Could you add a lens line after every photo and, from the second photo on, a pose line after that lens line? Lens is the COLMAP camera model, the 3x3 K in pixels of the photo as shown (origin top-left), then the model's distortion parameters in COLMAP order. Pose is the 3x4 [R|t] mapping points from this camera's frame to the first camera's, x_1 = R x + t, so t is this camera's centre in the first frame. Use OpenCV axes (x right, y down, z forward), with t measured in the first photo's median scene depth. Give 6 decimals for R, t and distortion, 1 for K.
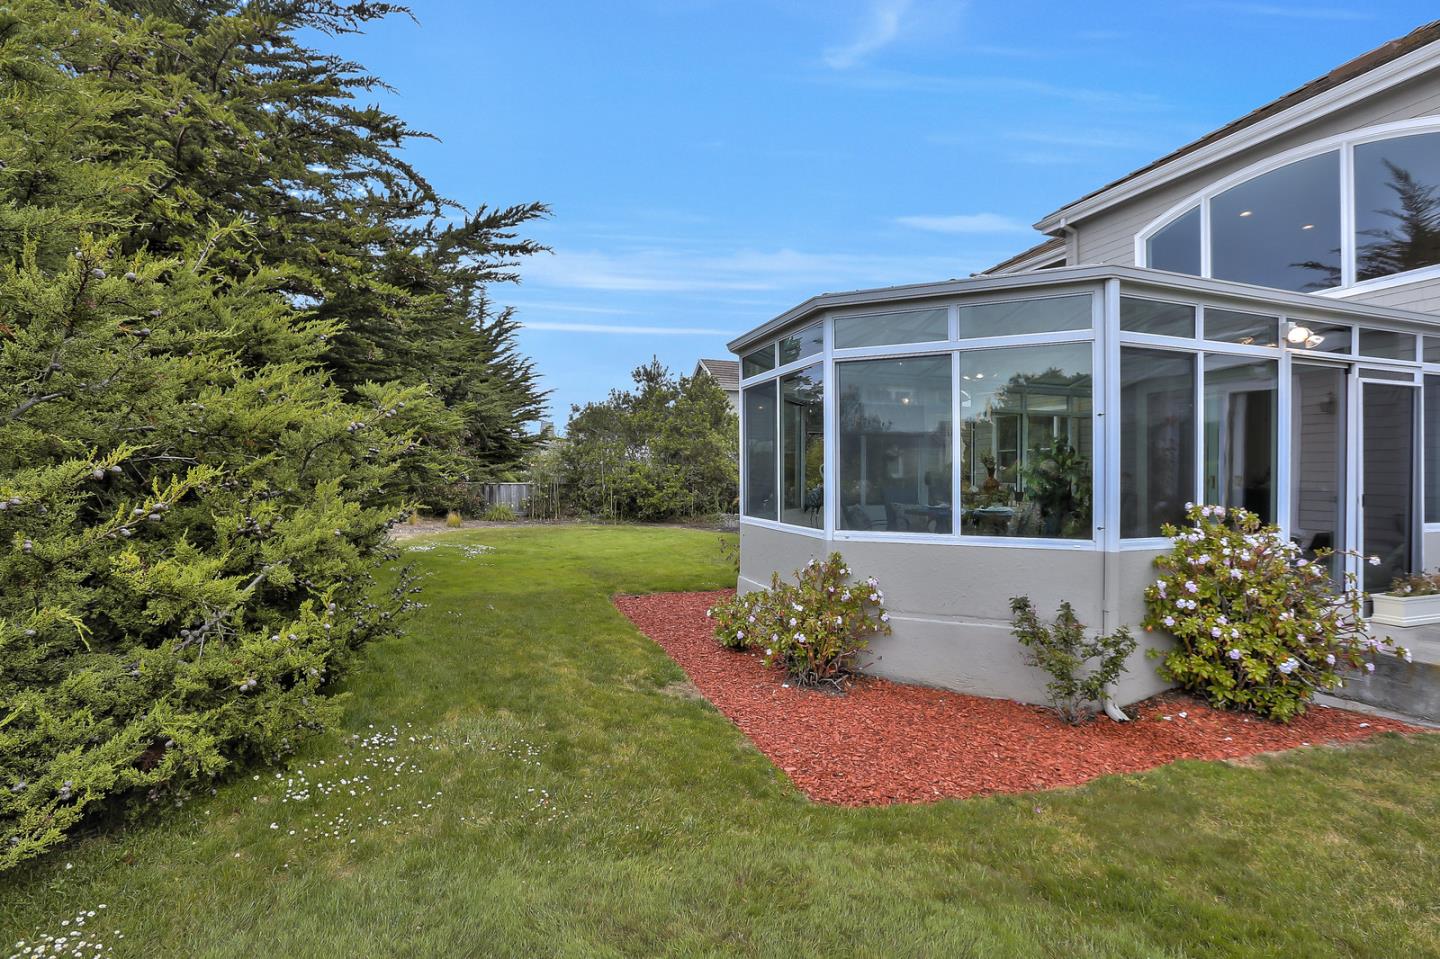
lens RADIAL K [[671.0, 0, 712.2], [0, 671.0, 473.6], [0, 0, 1]] dist [-0.050052, 0.021453]
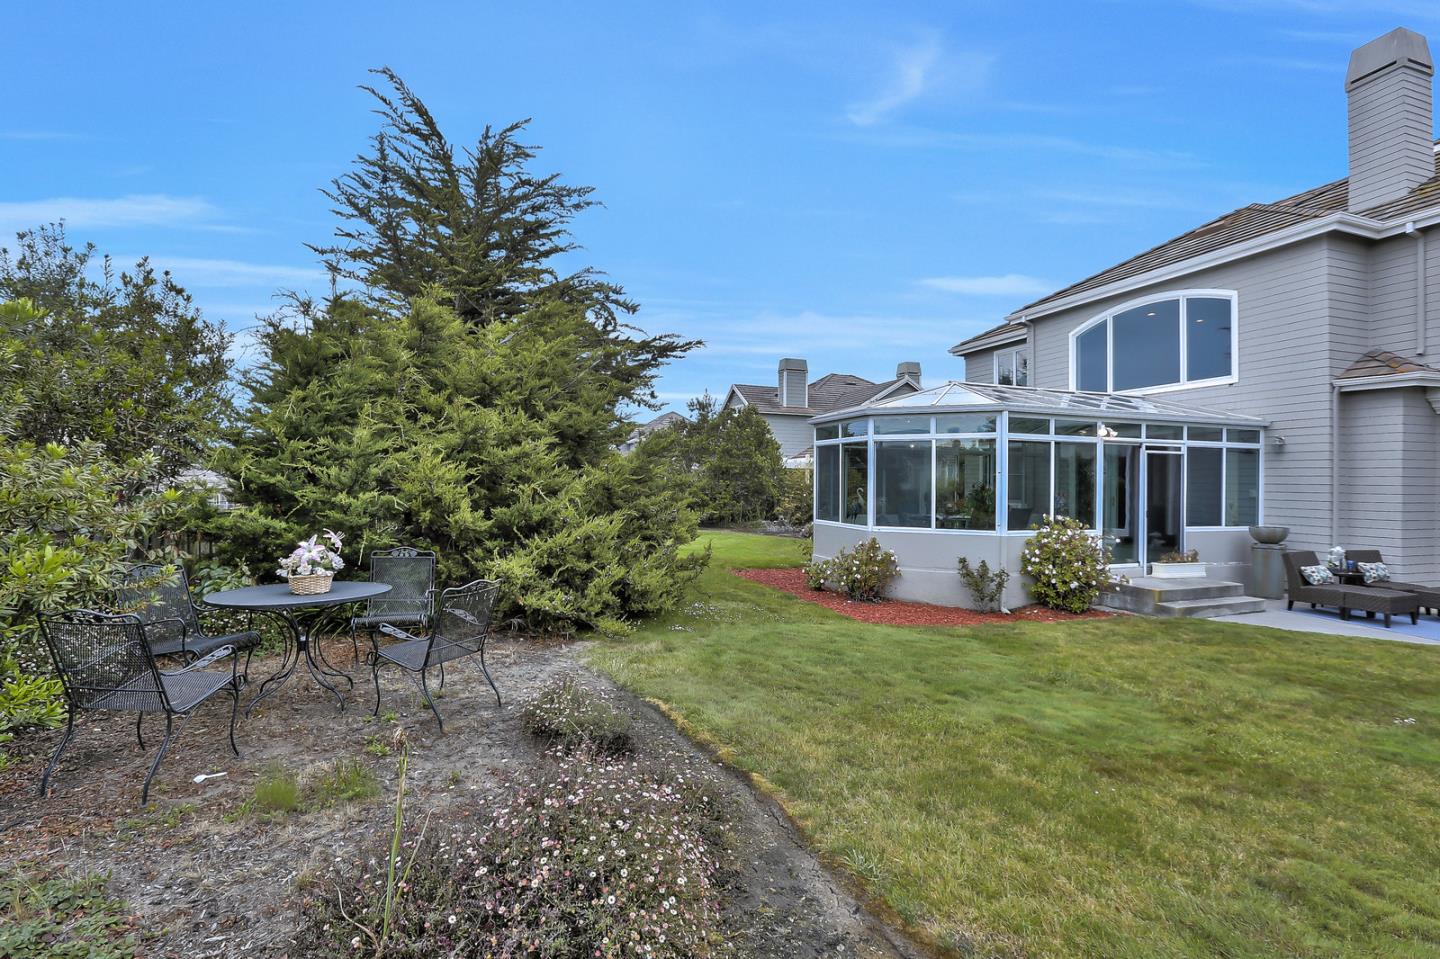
lens RADIAL K [[673.0, 0, 719.3], [0, 673.0, 476.9], [0, 0, 1]] dist [-0.043390, 0.015086]
pose [[0.999938, 0.010028, -0.004836, -0.281183], [-0.010065, 0.999919, -0.007759, -0.044162], [0.004758, 0.007807, 0.999958, -1.057037]]
